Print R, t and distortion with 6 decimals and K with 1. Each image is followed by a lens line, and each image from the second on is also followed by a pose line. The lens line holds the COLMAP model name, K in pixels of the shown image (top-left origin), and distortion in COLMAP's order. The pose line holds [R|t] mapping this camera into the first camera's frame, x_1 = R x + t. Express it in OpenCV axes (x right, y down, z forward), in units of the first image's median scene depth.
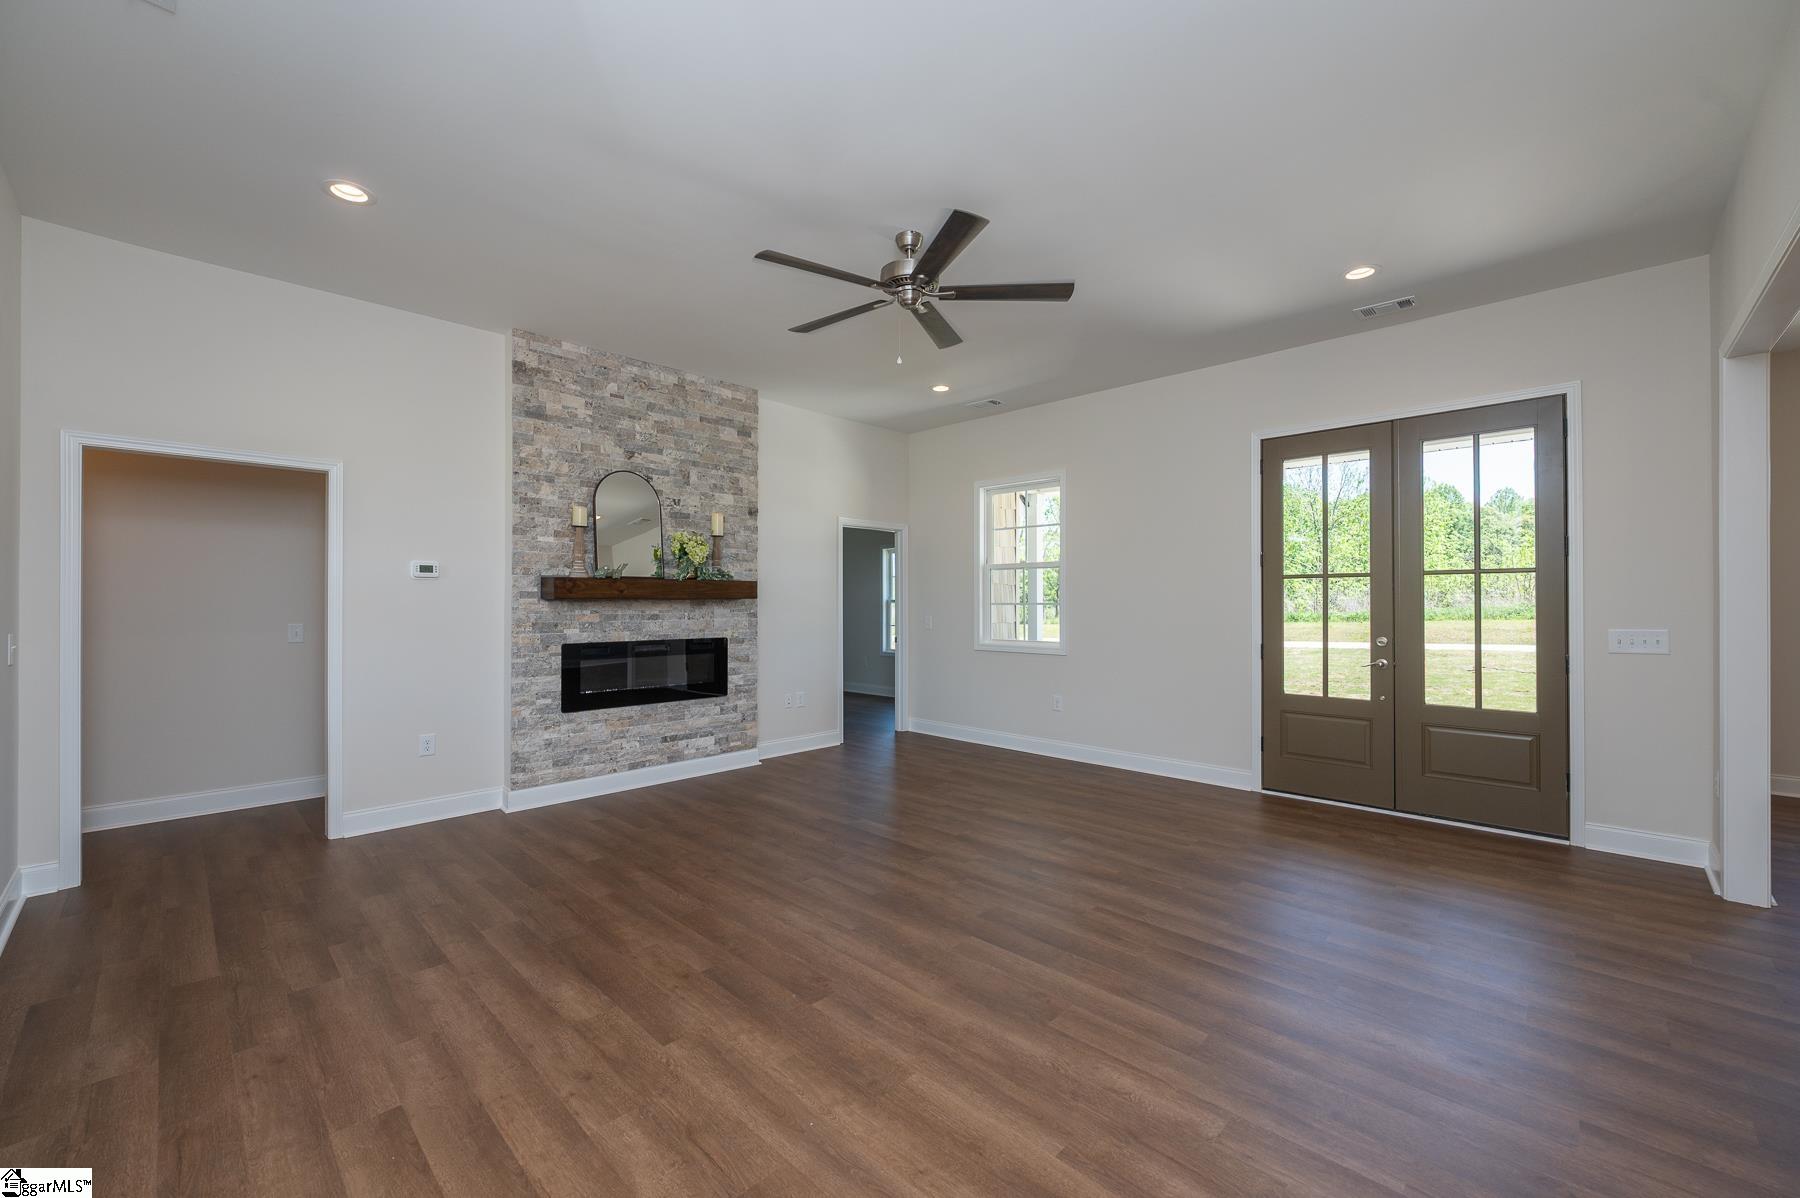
lens RADIAL K [[722.9, 0, 889.8], [0, 722.9, 588.1], [0, 0, 1]] dist [-0.000191, -0.000801]
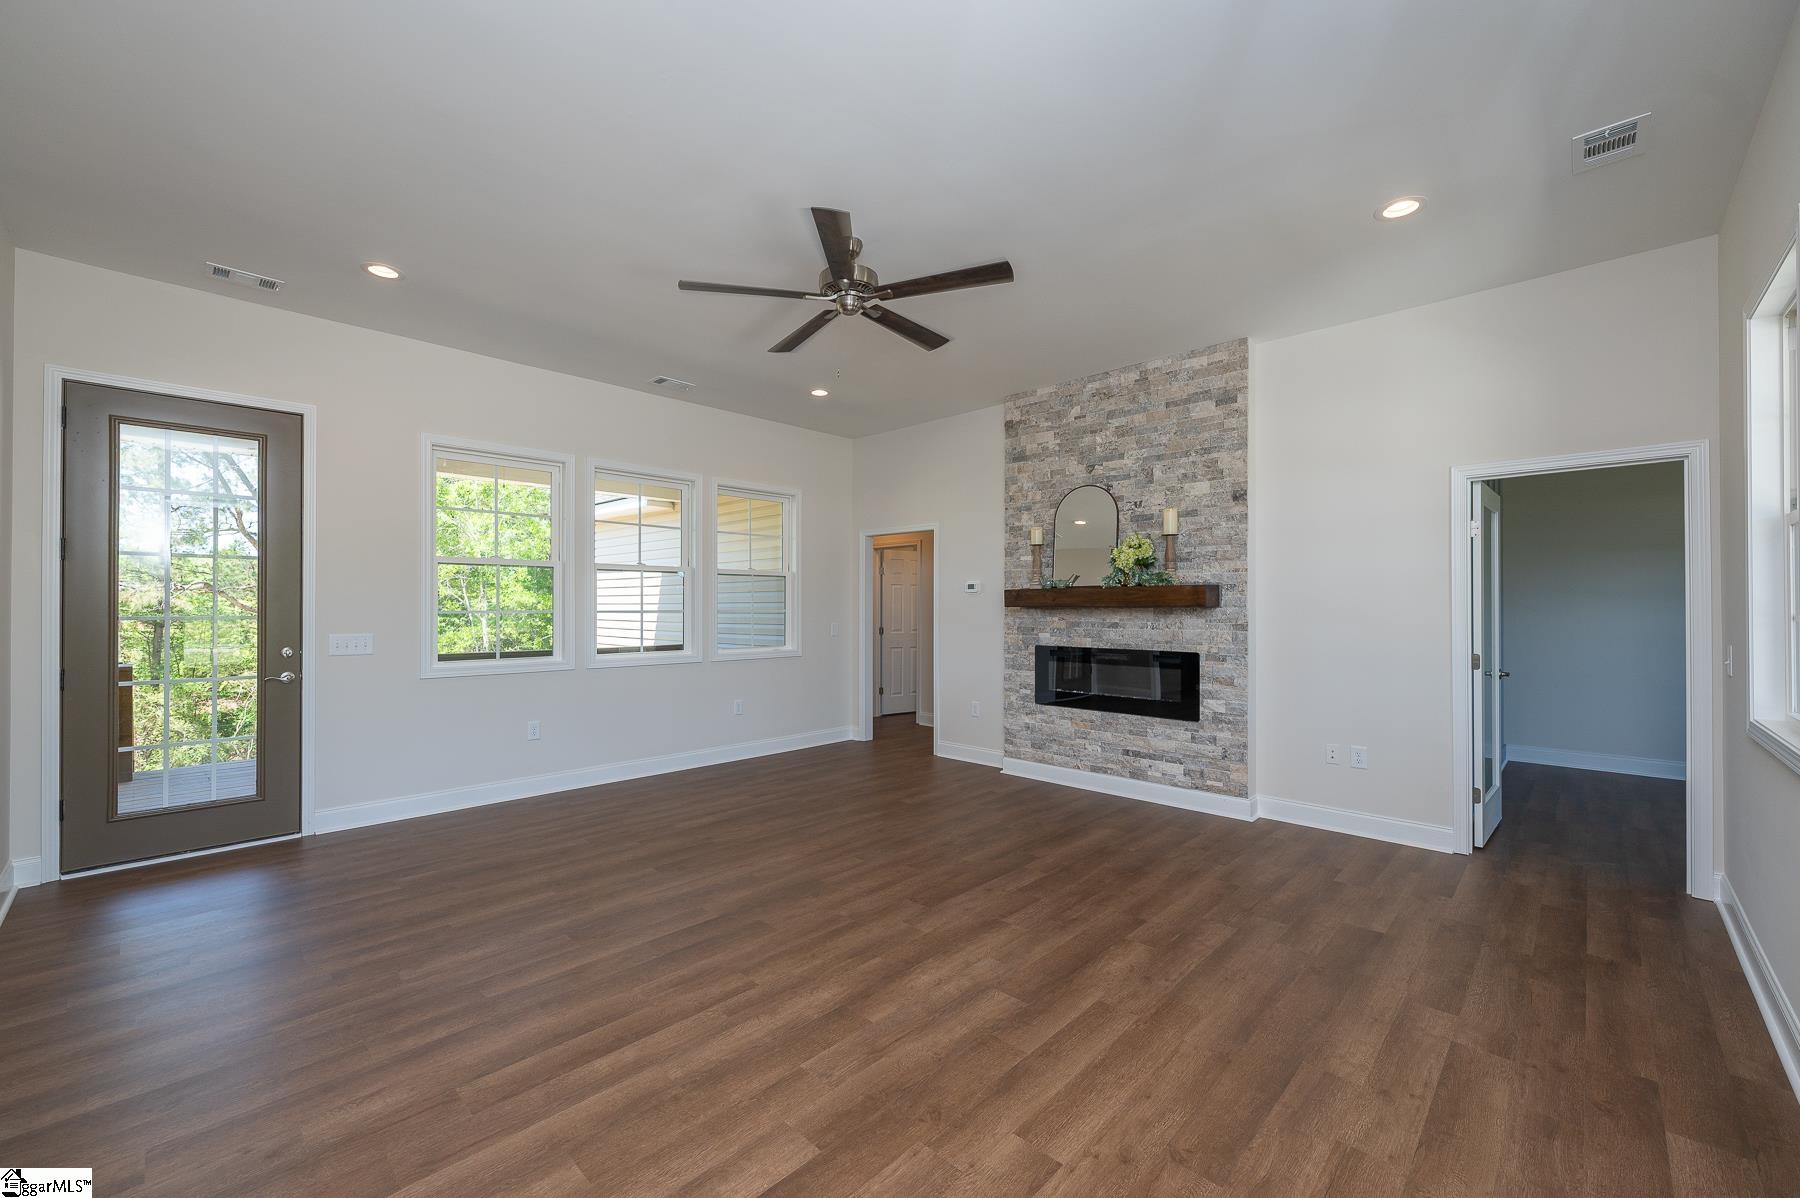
lens RADIAL K [[722.9, 0, 888.2], [0, 722.9, 593.6], [0, 0, 1]] dist [-0.000191, -0.000801]
pose [[0.000604, -0.019493, -0.999810, 0.734601], [0.018308, 0.999643, -0.019479, 0.011278], [0.999832, -0.018292, 0.000961, 0.761935]]
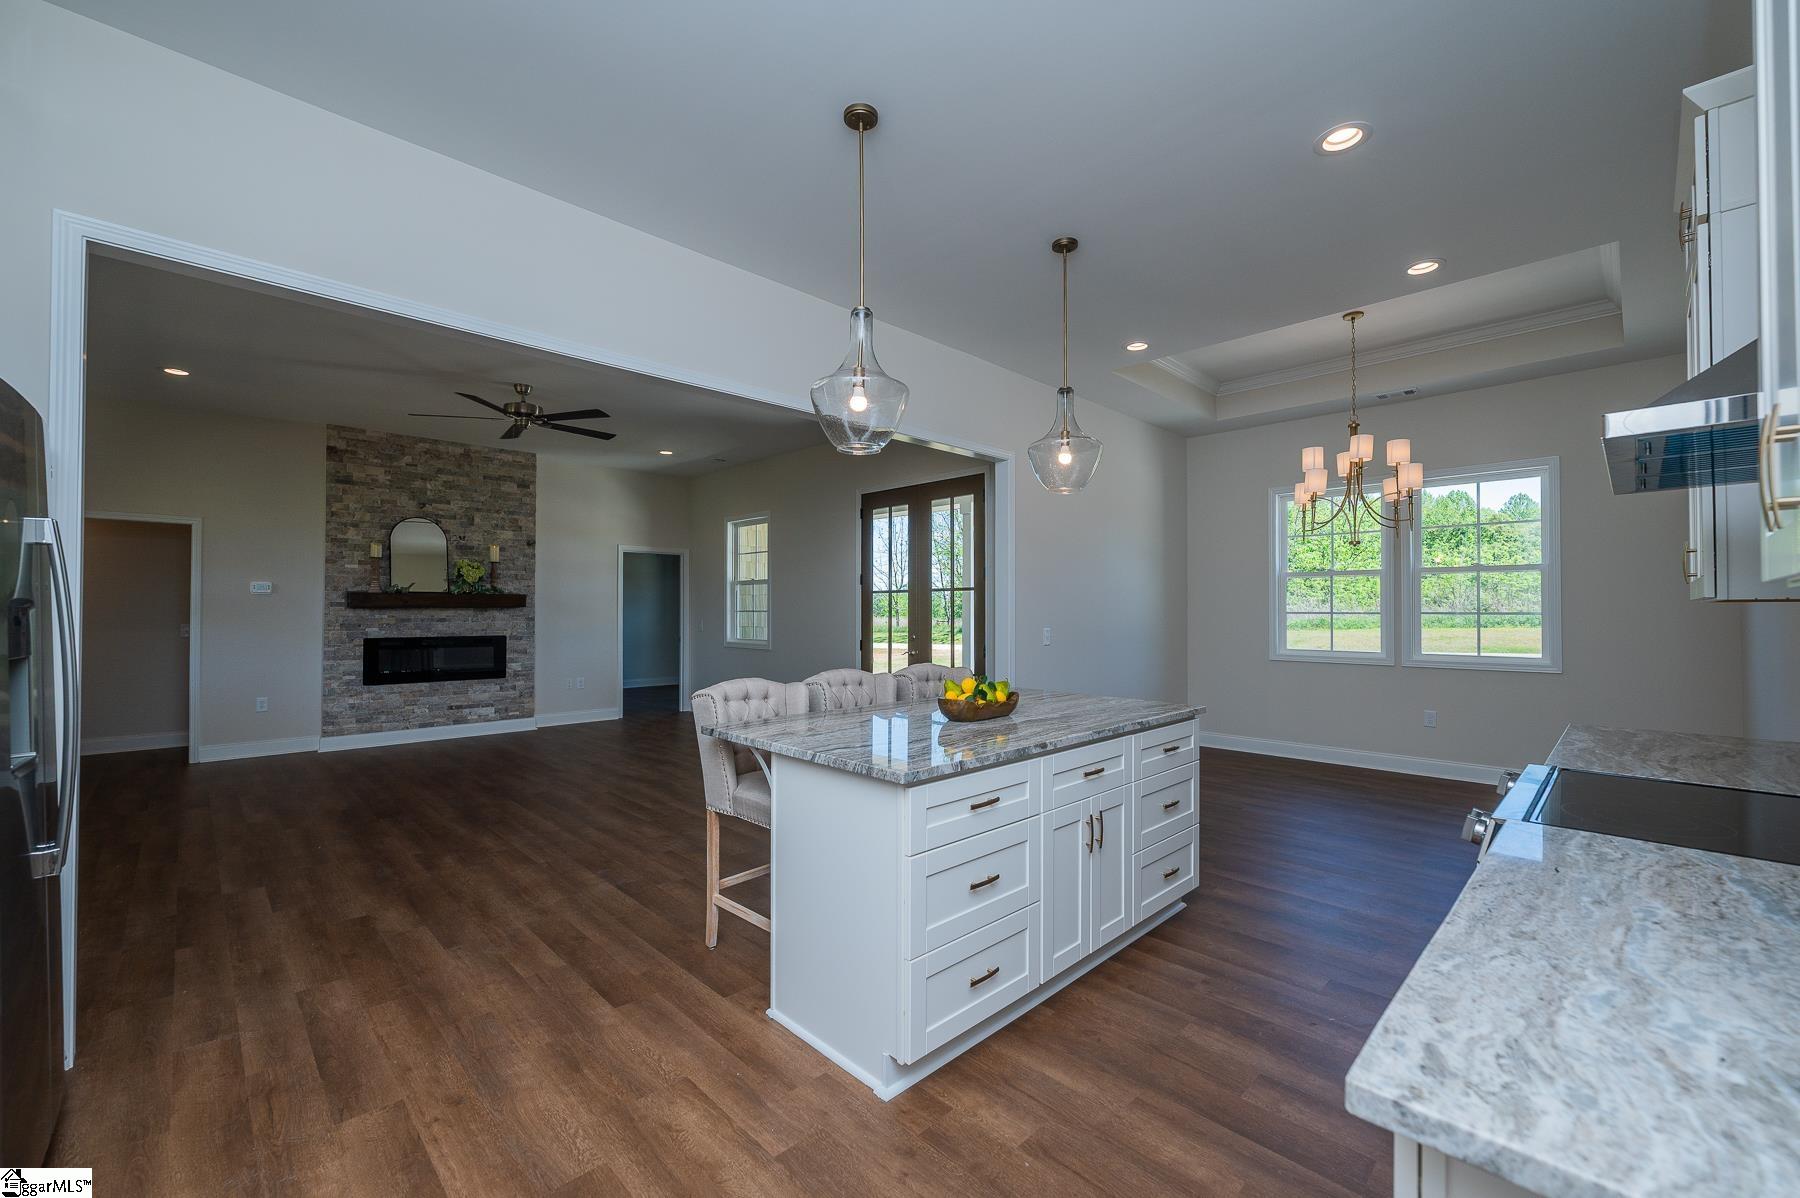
lens RADIAL K [[722.9, 0, 886.0], [0, 722.9, 595.6], [0, 0, 1]] dist [-0.000191, -0.000801]
pose [[0.999695, -0.002732, -0.024537, 0.635849], [0.002611, 0.999984, -0.004967, 0.001431], [0.024551, 0.004901, 0.999687, -0.430398]]
